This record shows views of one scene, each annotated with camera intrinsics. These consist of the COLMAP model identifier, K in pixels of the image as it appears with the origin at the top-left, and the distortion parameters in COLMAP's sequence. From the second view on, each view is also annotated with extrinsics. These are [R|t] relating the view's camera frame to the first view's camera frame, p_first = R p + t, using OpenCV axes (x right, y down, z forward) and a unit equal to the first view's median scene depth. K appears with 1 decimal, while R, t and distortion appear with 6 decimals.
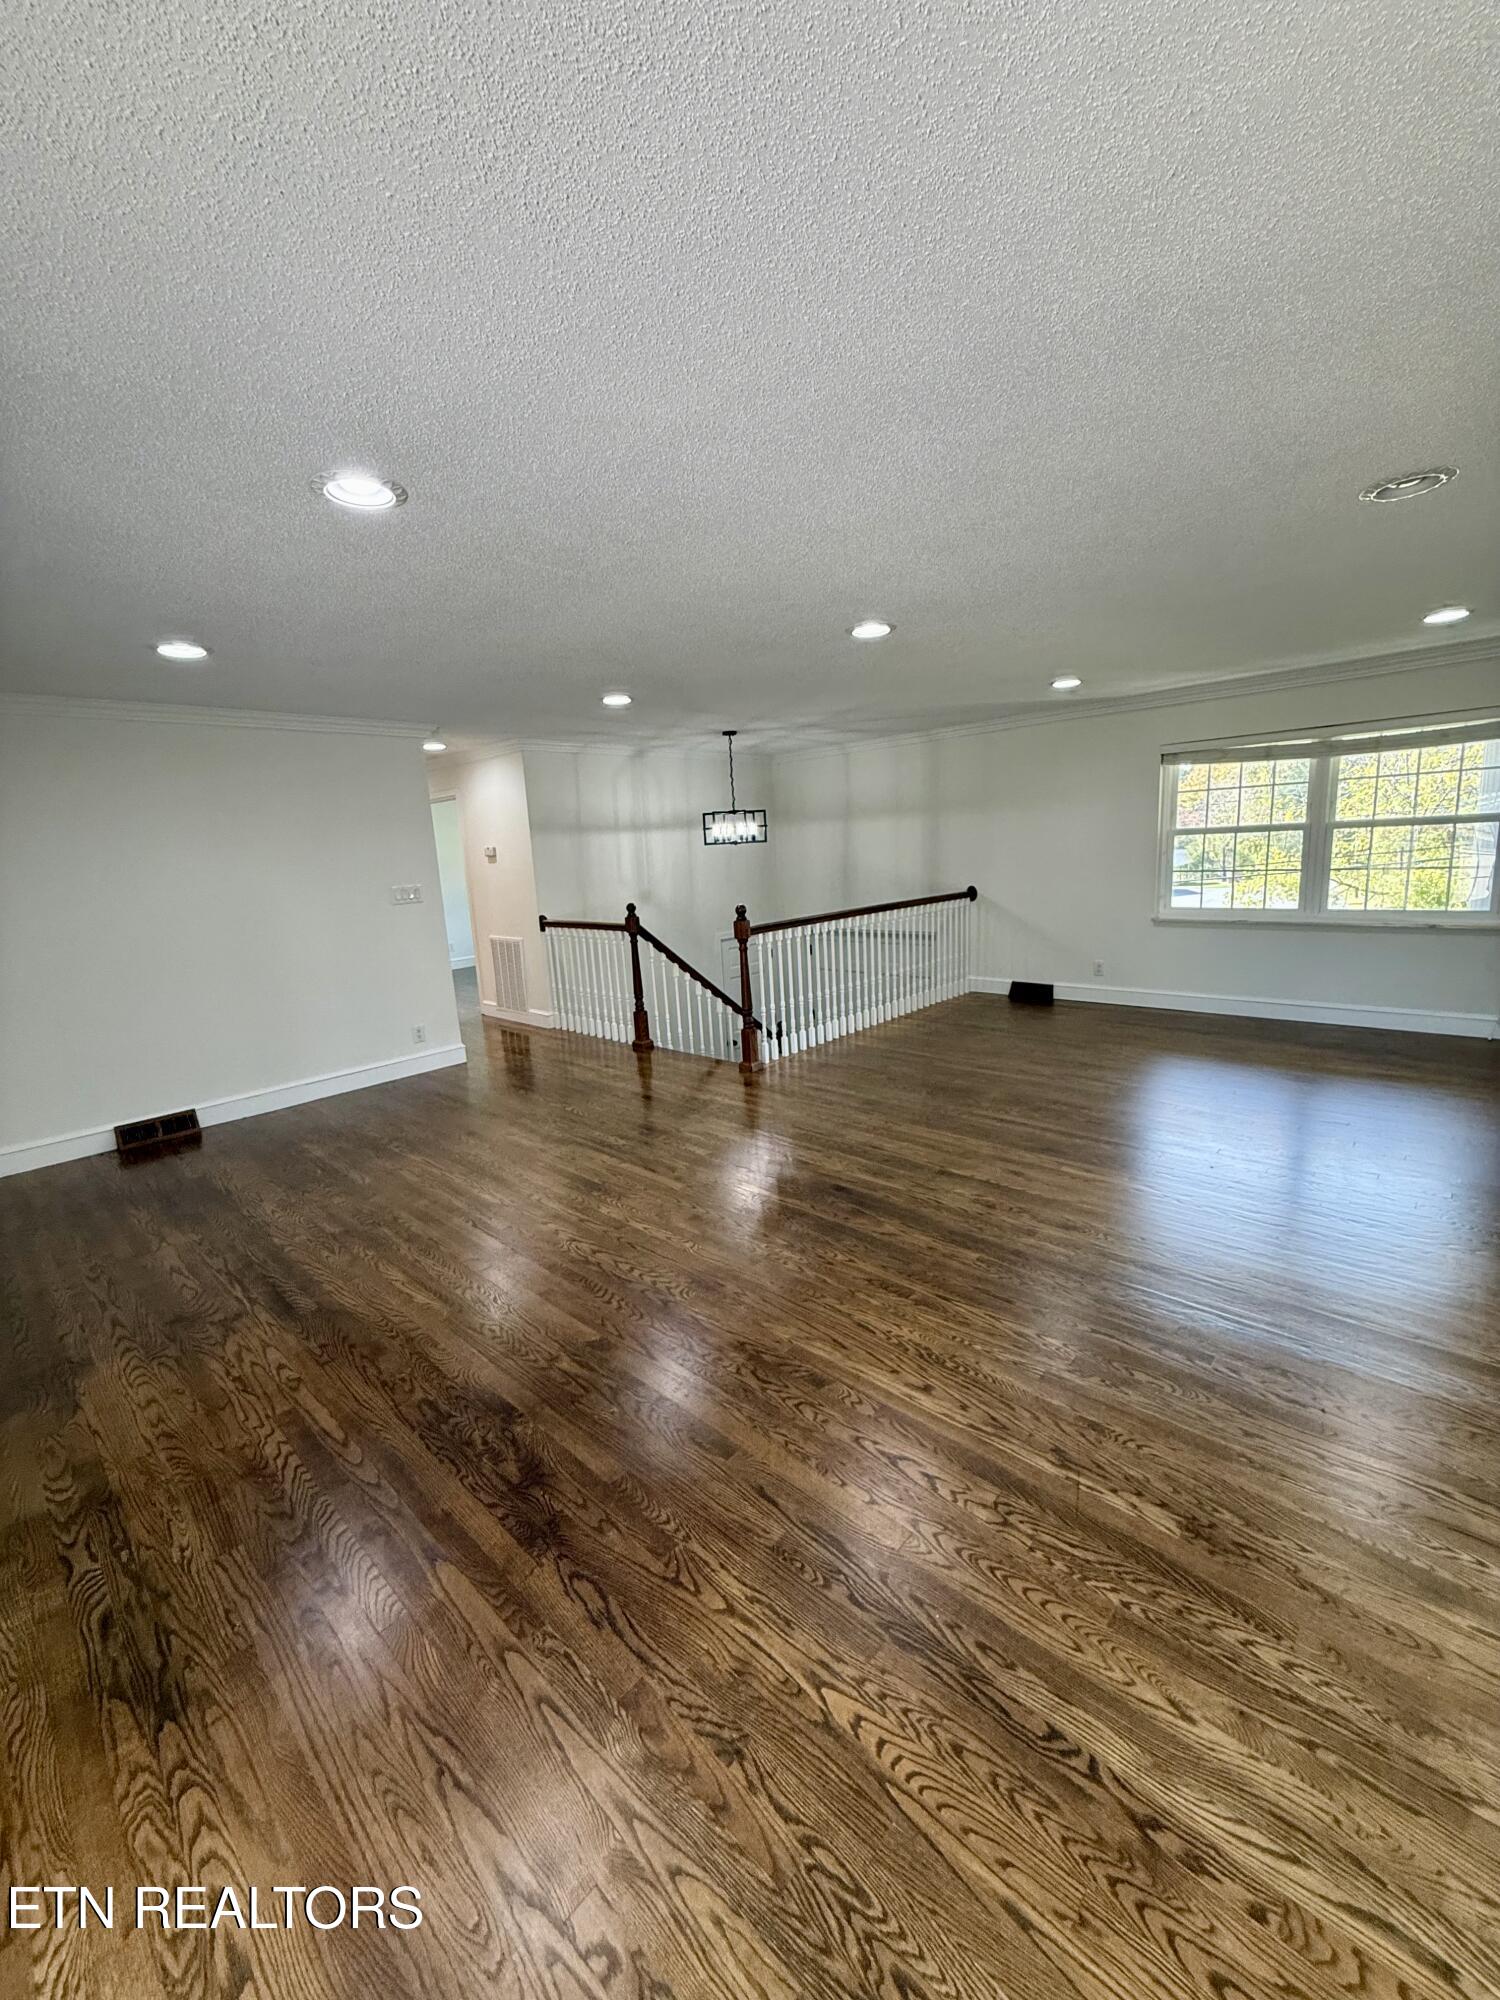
lens RADIAL K [[796.8, 0, 753.2], [0, 796.8, 998.5], [0, 0, 1]] dist [-0.000363, 0.000121]
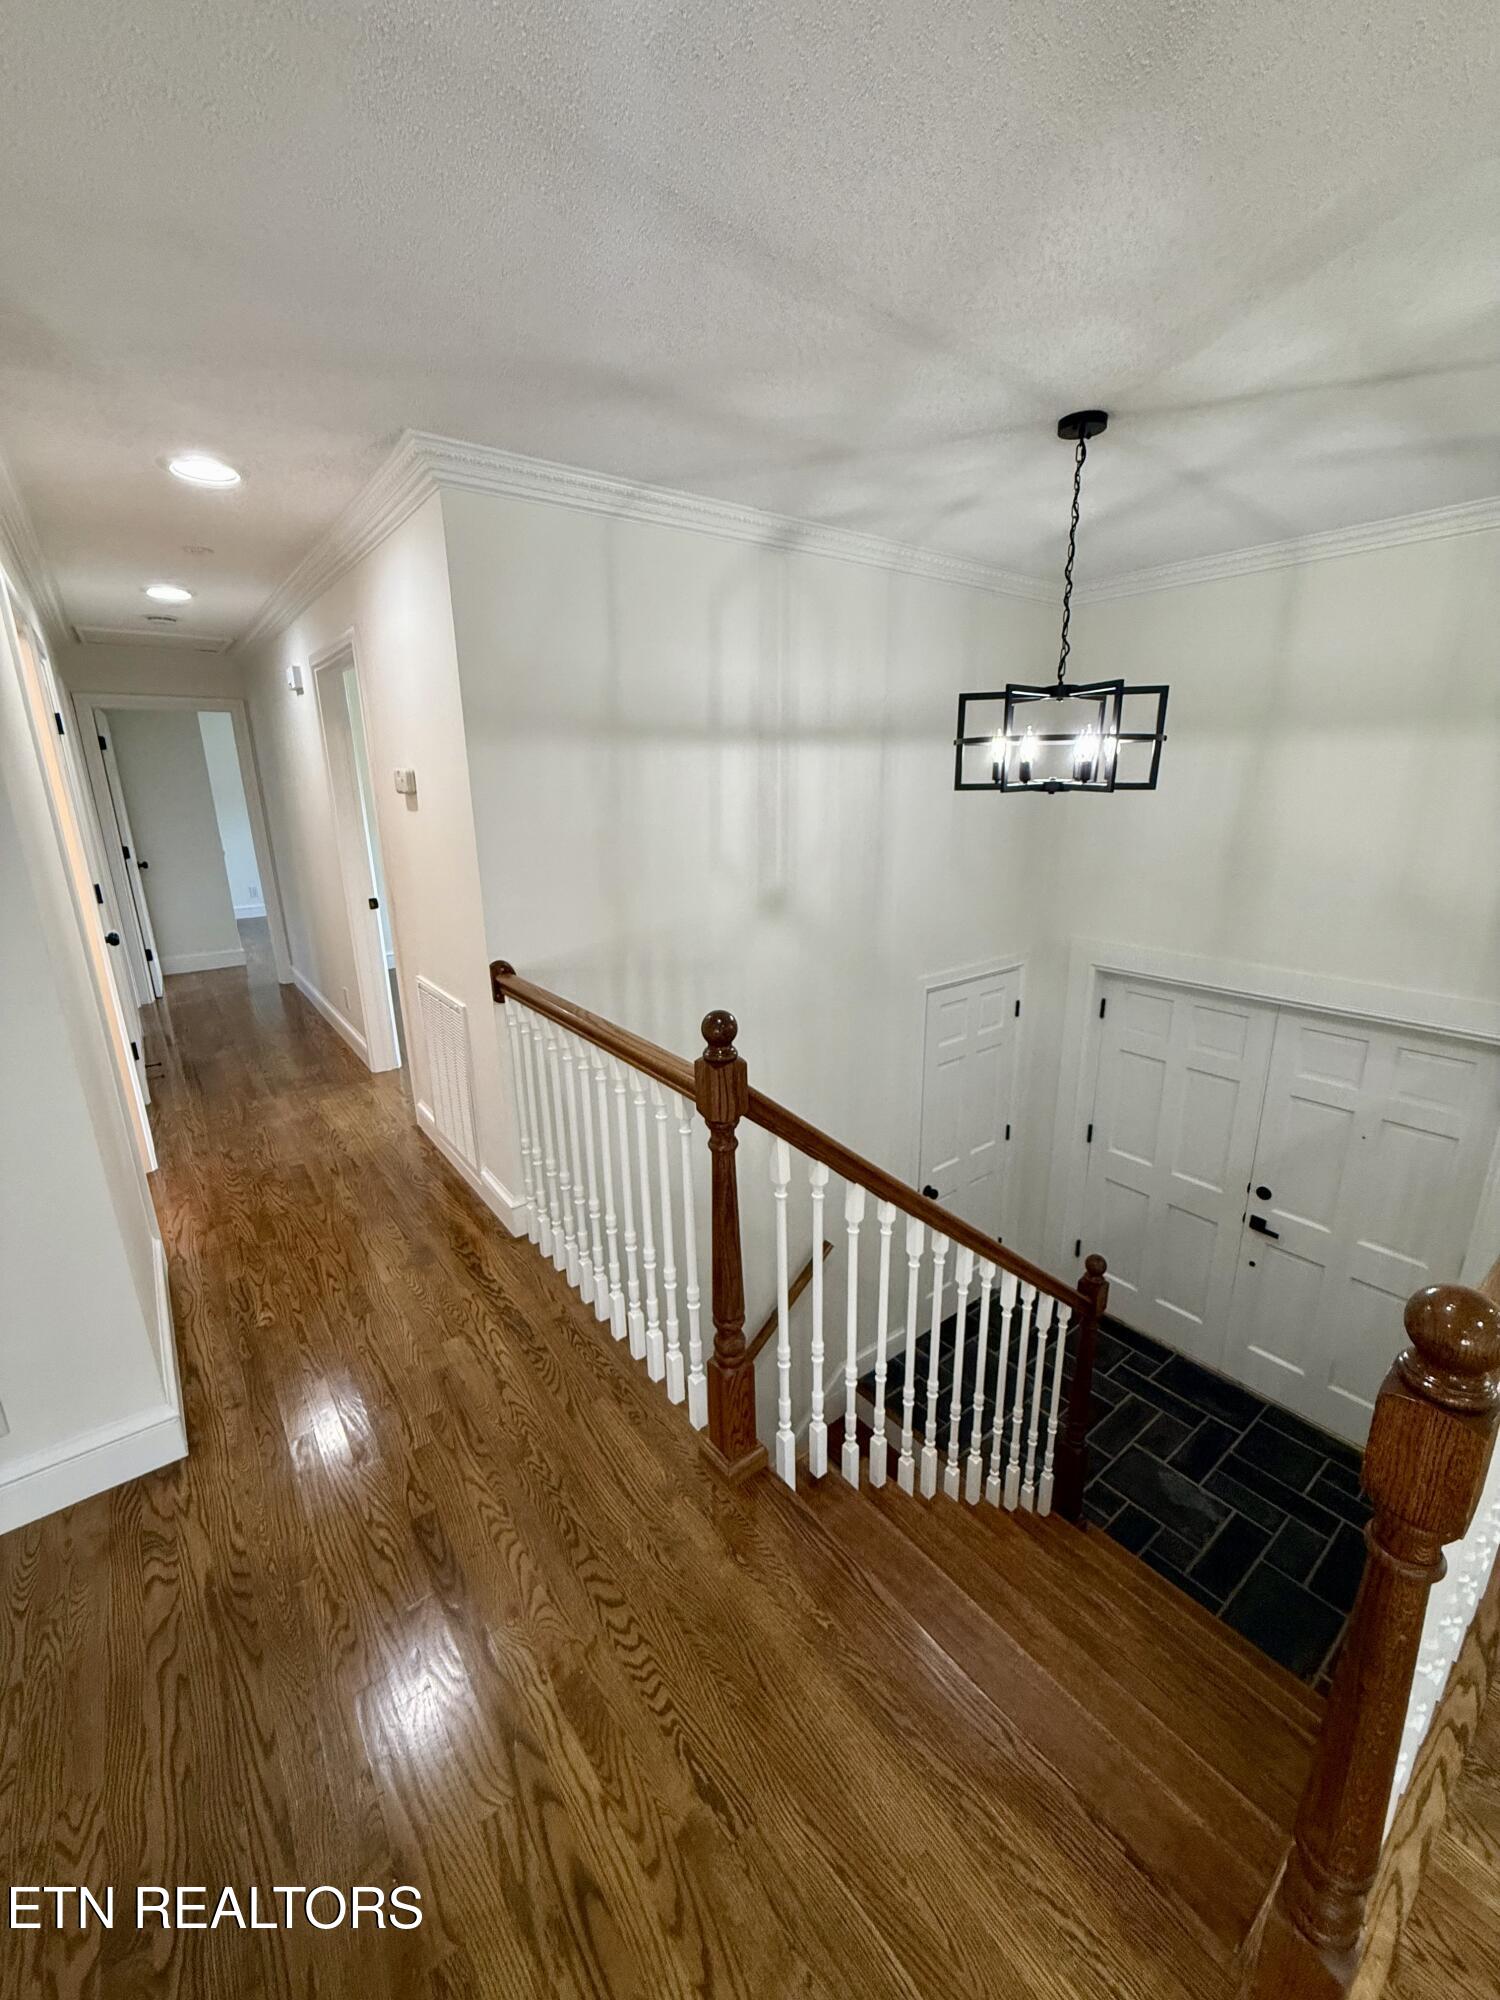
lens RADIAL K [[796.8, 0, 747.0], [0, 796.8, 995.8], [0, 0, 1]] dist [-0.000363, 0.000121]
pose [[0.985319, 0.081633, -0.149941, -0.107846], [-0.067906, 0.993206, 0.094499, -0.155236], [0.156636, -0.082930, 0.984169, 0.760645]]
